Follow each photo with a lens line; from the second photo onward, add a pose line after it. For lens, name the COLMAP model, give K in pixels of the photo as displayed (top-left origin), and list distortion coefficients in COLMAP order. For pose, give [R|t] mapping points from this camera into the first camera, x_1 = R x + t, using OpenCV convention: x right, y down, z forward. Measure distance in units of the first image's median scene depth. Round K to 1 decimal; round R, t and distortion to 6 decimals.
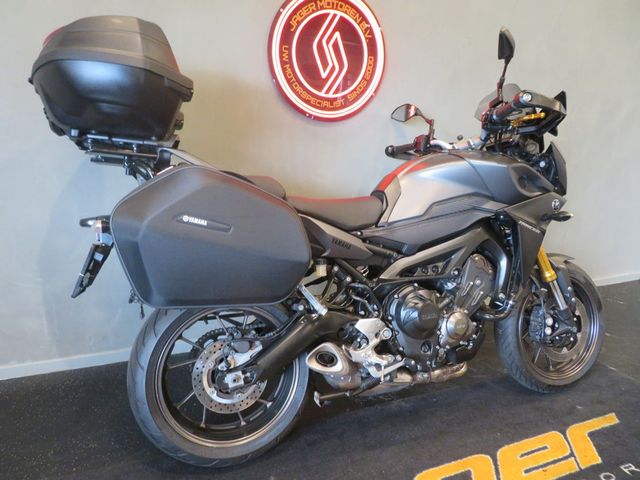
lens RADIAL K [[456.6, 0, 321.0], [0, 456.6, 240.6], [0, 0, 1]] dist [-0.005765, -0.001397]
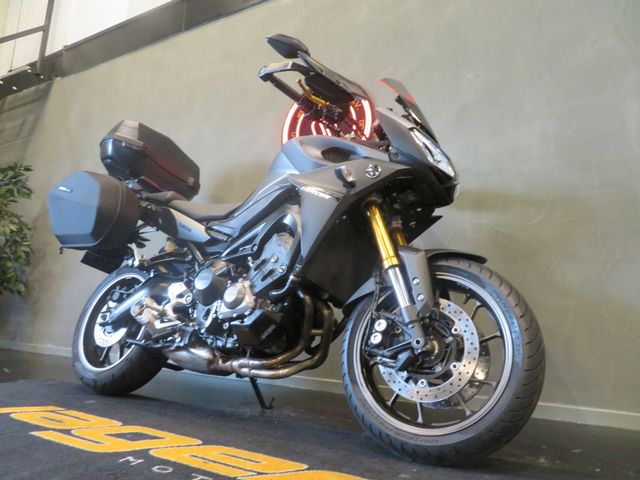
lens RADIAL K [[457.6, 0, 320.0], [0, 457.6, 240.0], [0, 0, 1]] dist [-0.002822, -0.000417]
pose [[0.601889, -0.154509, -0.783490, 1.125394], [-0.215831, 0.913119, -0.345877, 0.355452], [0.768861, 0.377281, 0.516248, 0.566556]]
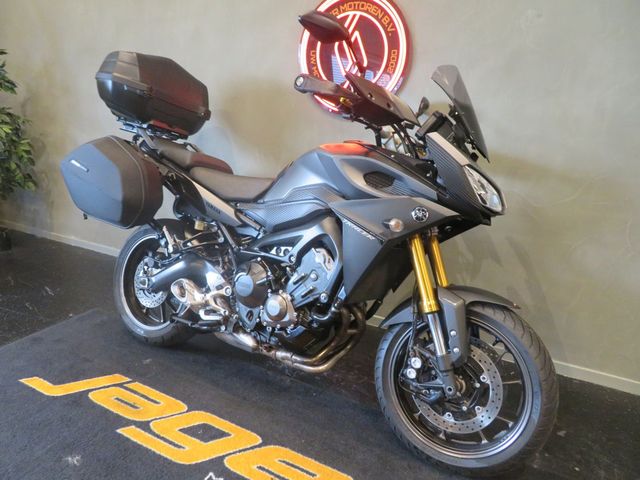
lens RADIAL K [[456.6, 0, 321.0], [0, 456.6, 240.6], [0, 0, 1]] dist [-0.005765, -0.001397]
pose [[0.618520, 0.198446, -0.760297, 1.058726], [-0.216336, 0.973197, 0.078021, -0.060346], [0.755402, 0.116222, 0.644872, 0.375716]]
